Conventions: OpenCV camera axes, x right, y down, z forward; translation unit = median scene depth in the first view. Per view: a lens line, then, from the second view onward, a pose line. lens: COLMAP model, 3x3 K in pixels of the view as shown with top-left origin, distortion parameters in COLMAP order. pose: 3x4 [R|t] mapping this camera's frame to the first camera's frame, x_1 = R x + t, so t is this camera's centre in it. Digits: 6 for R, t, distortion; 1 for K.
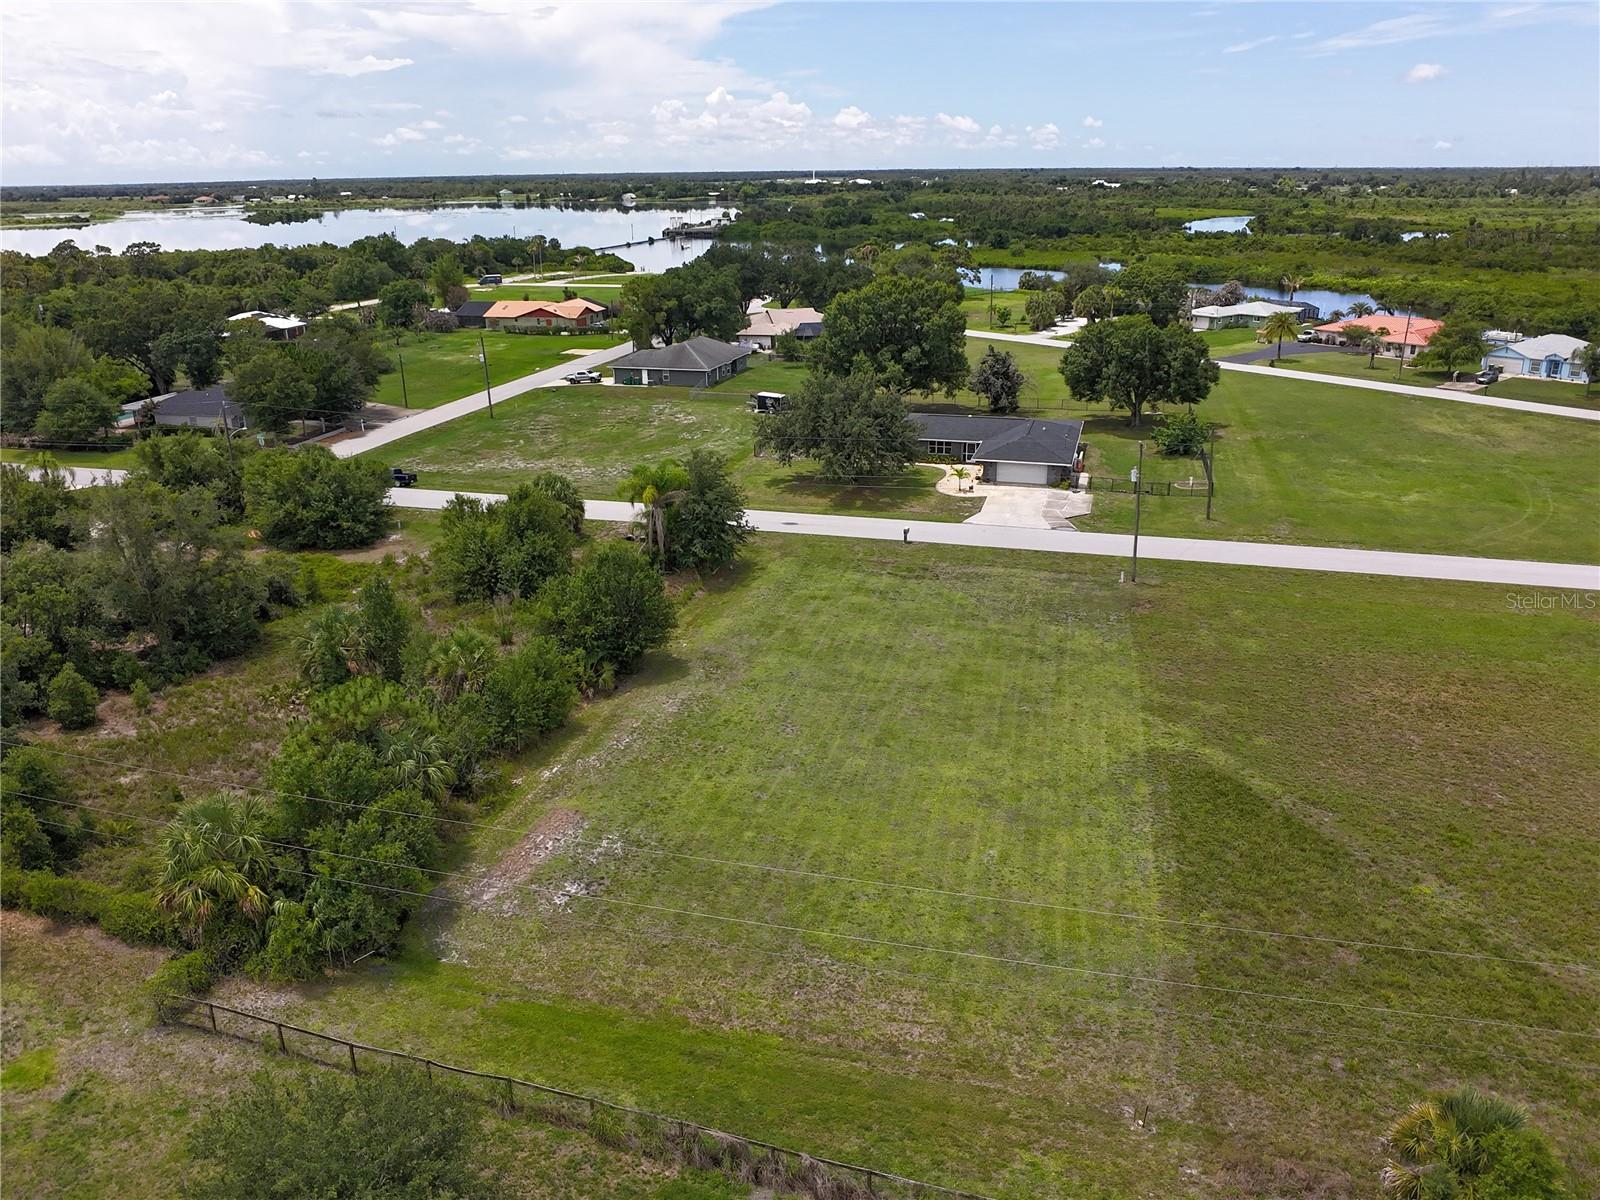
lens RADIAL K [[1180.2, 0, 803.6], [0, 1180.2, 596.2], [0, 0, 1]] dist [-0.032096, -0.001235]
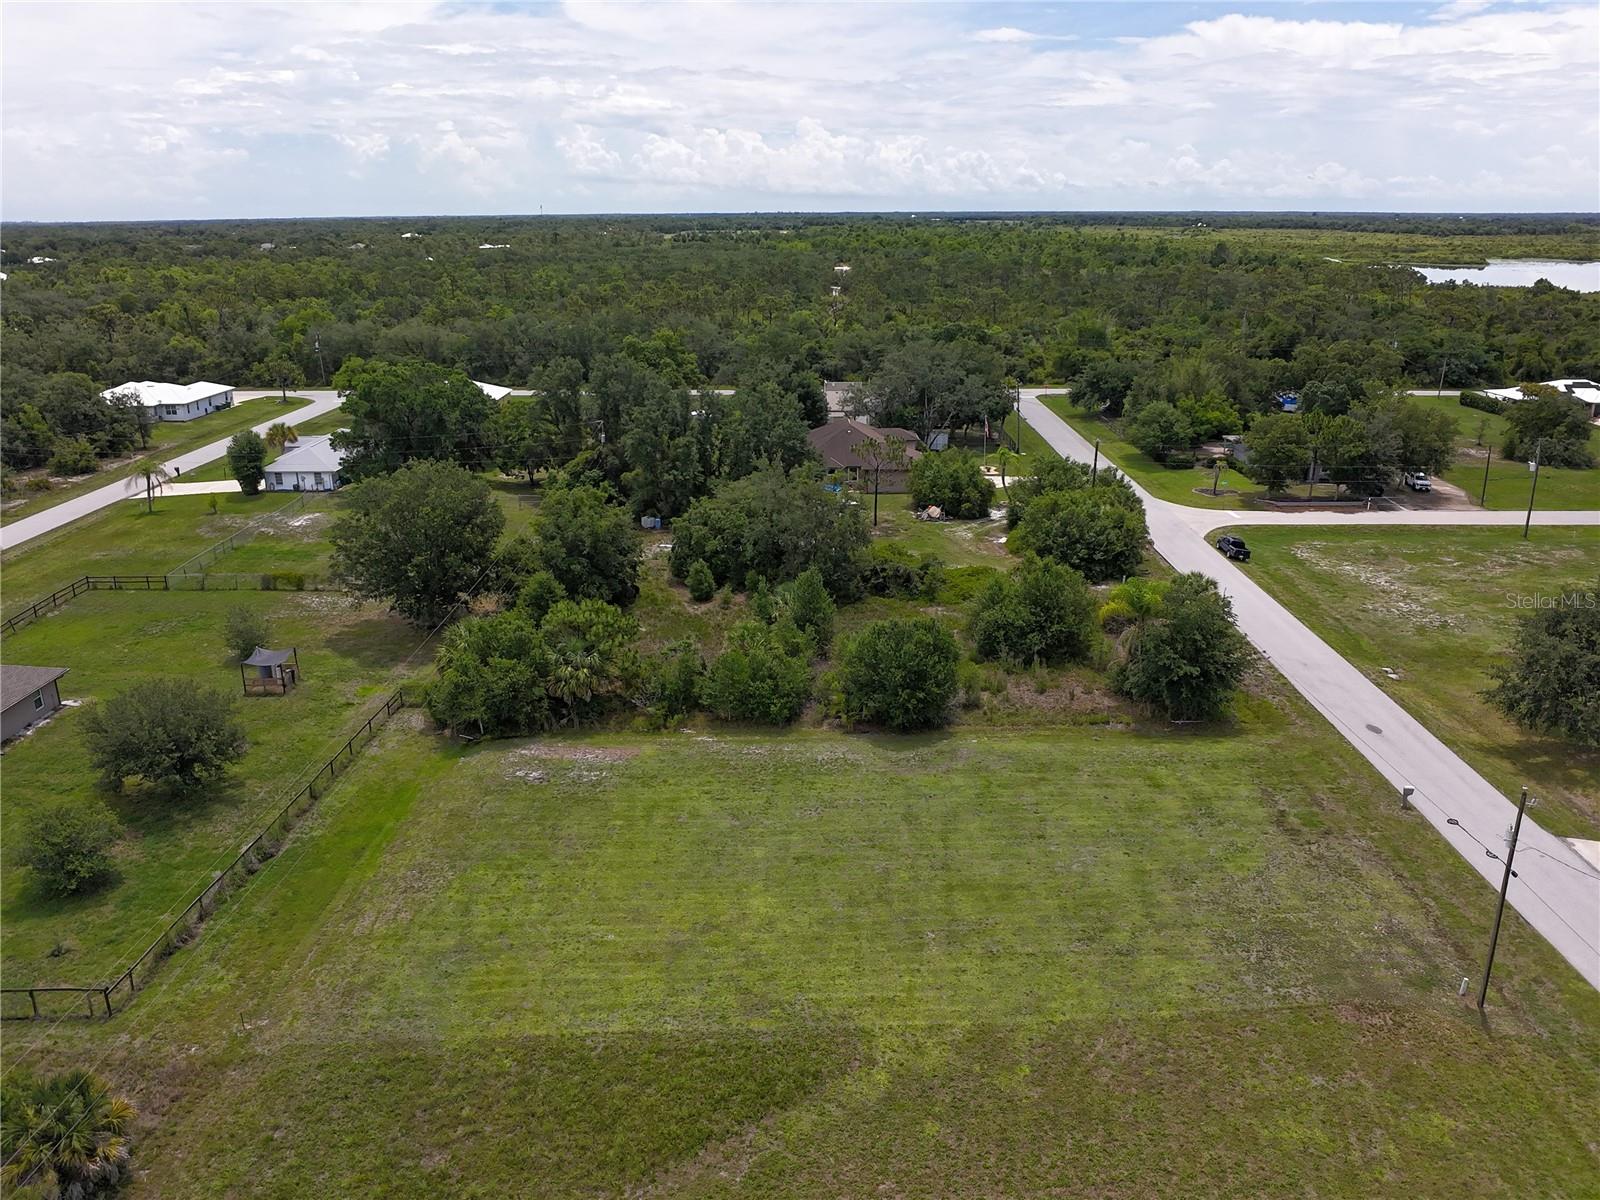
lens RADIAL K [[1180.2, 0, 803.8], [0, 1180.2, 604.6], [0, 0, 1]] dist [-0.032096, -0.001235]
pose [[0.258871, 0.316515, -0.912581, 0.708426], [-0.327949, 0.917466, 0.225180, -0.233119], [0.908535, 0.240987, 0.341306, 0.472365]]
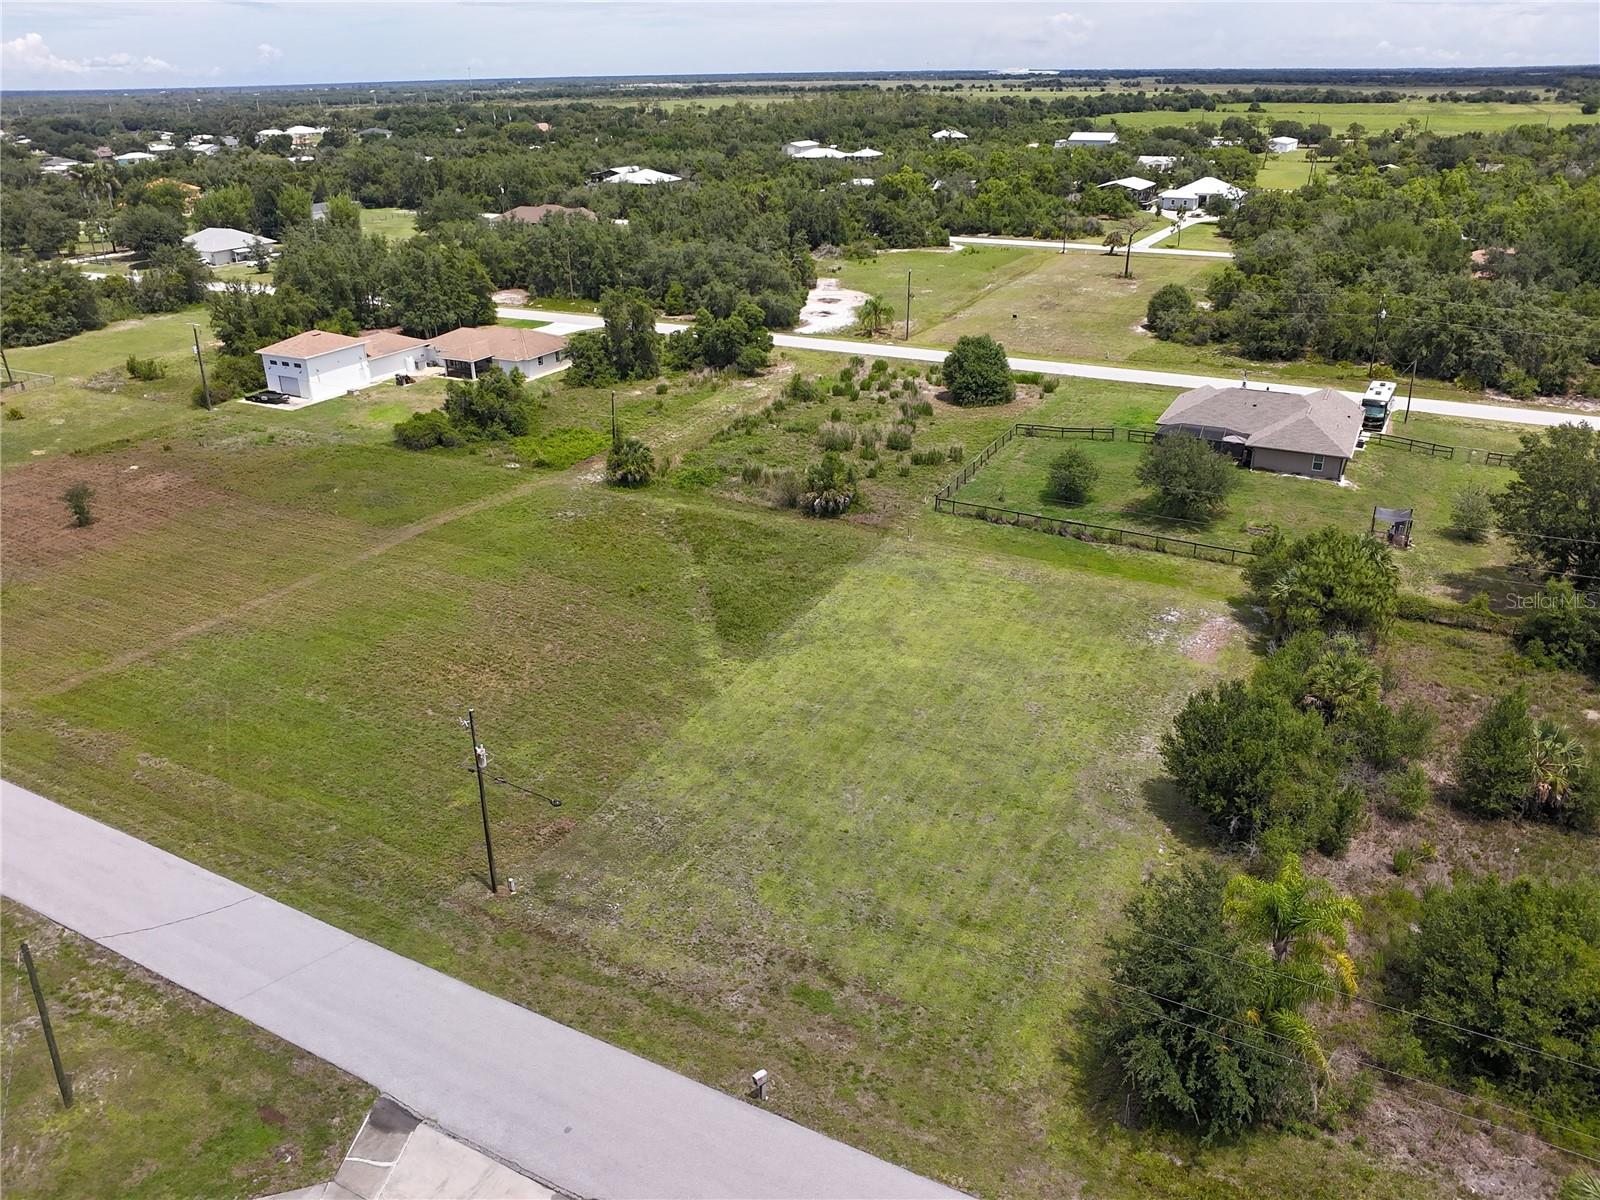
lens RADIAL K [[1180.2, 0, 803.5], [0, 1180.2, 594.2], [0, 0, 1]] dist [-0.032096, -0.001235]
pose [[-0.976226, -0.064935, 0.206798, -0.018105], [0.097255, 0.721418, 0.685637, -0.613100], [-0.193709, 0.689449, -0.697952, 1.406262]]
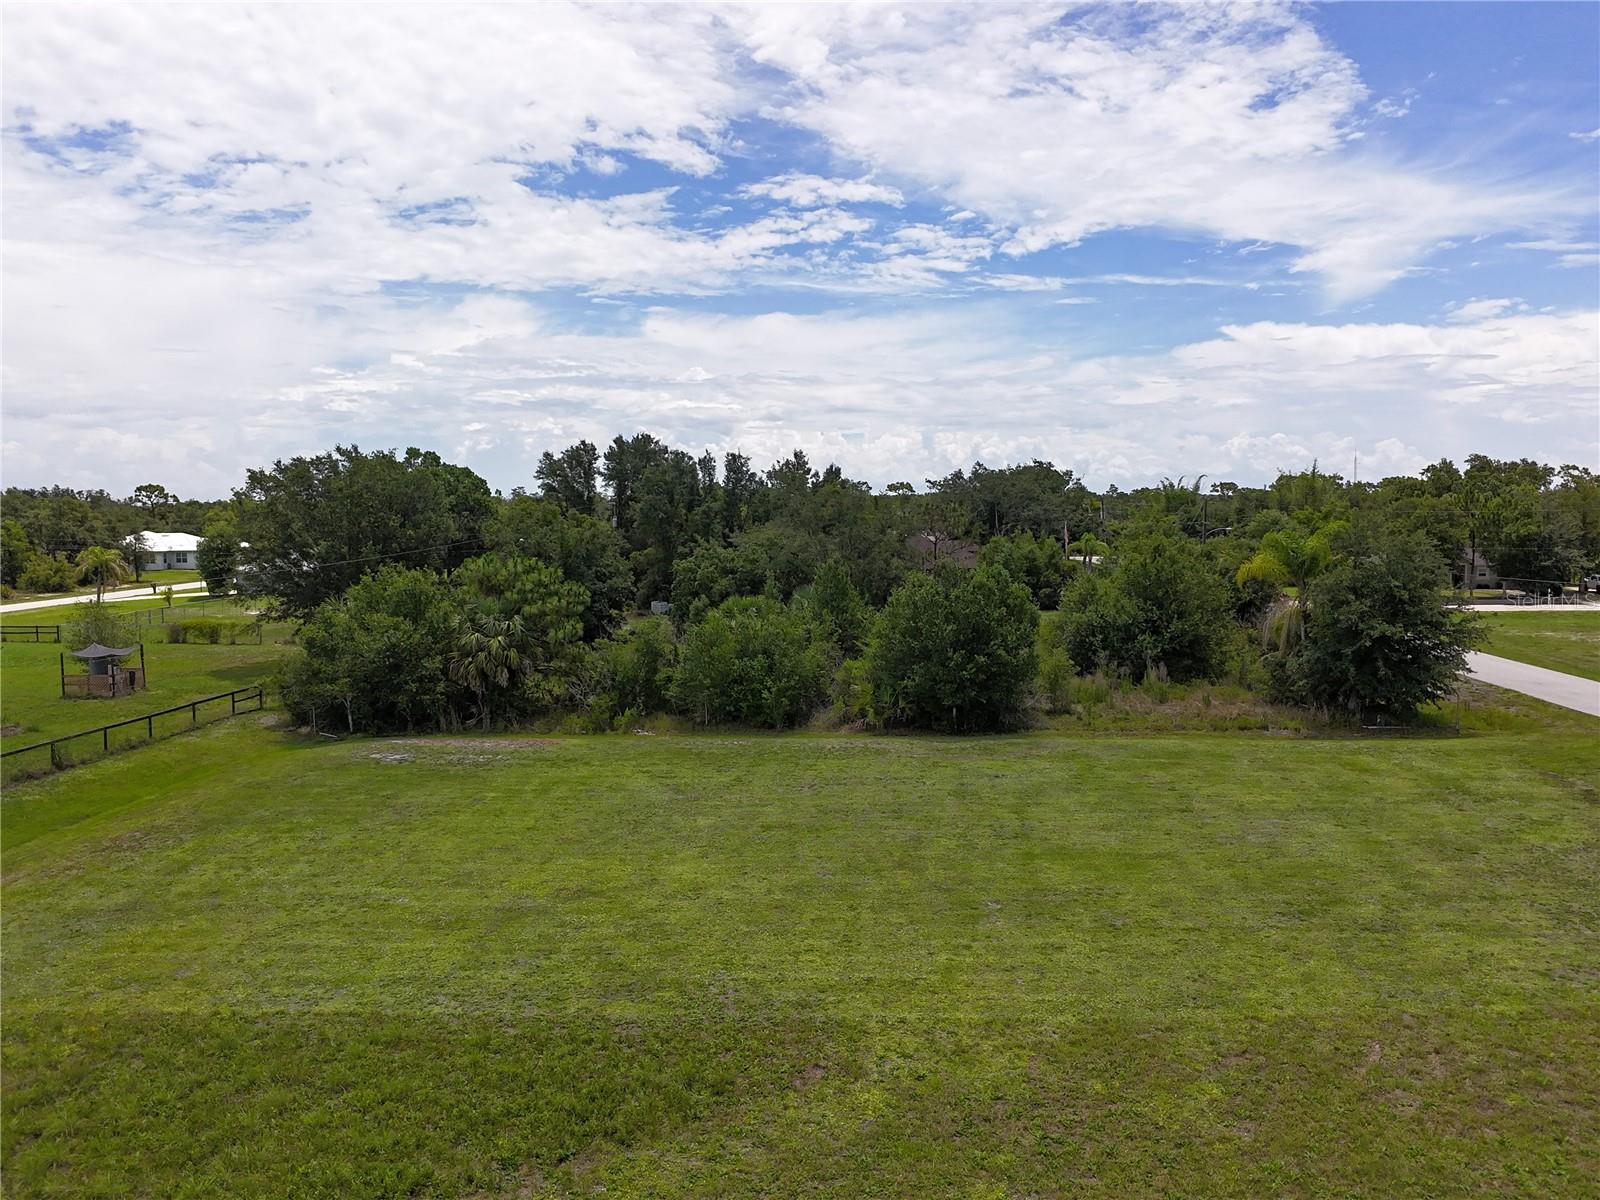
lens RADIAL K [[1180.2, 0, 802.9], [0, 1180.2, 632.8], [0, 0, 1]] dist [-0.032096, -0.001235]
pose [[0.192385, 0.117612, -0.974246, 0.490419], [-0.325230, 0.944324, 0.049777, -0.000842], [0.925858, 0.307278, 0.219925, 0.663621]]
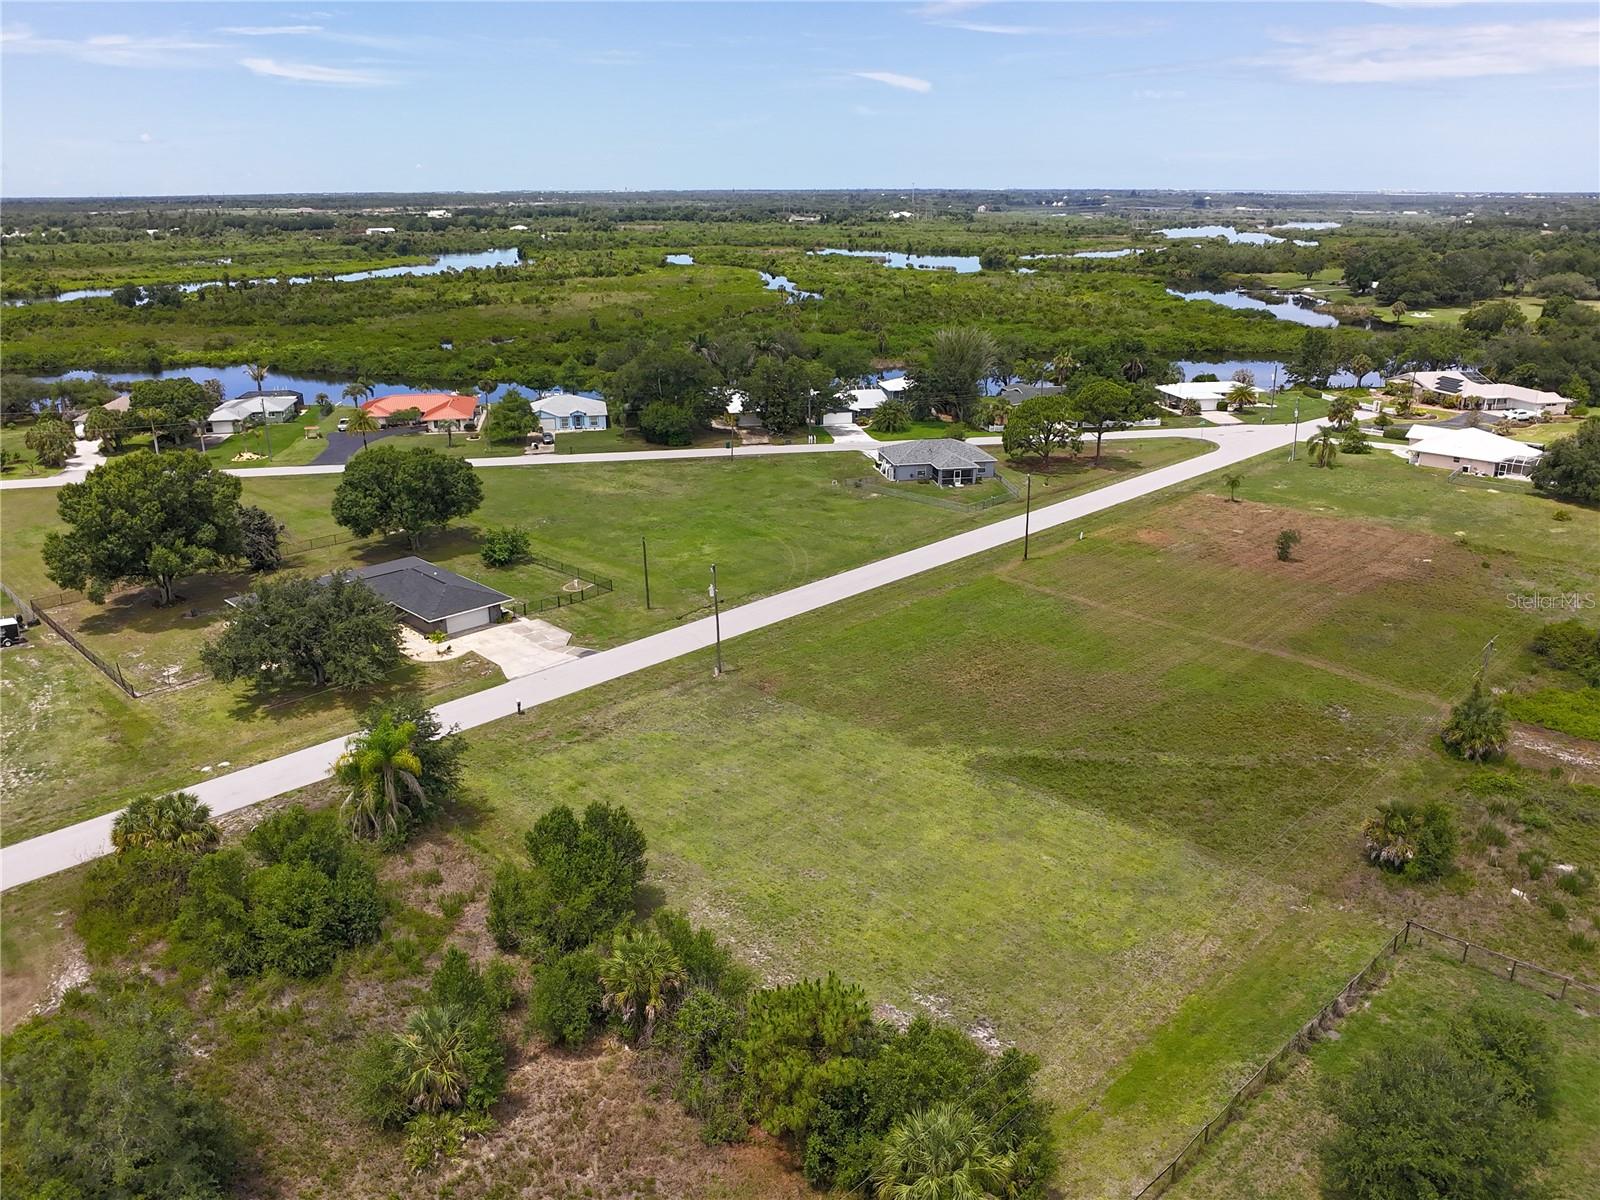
lens RADIAL K [[1180.2, 0, 801.4], [0, 1180.2, 609.9], [0, 0, 1]] dist [-0.032096, -0.001235]
pose [[0.490475, -0.286662, 0.822958, -0.728613], [0.295665, 0.943075, 0.152289, -0.255223], [-0.819767, 0.168625, 0.547310, 0.255746]]
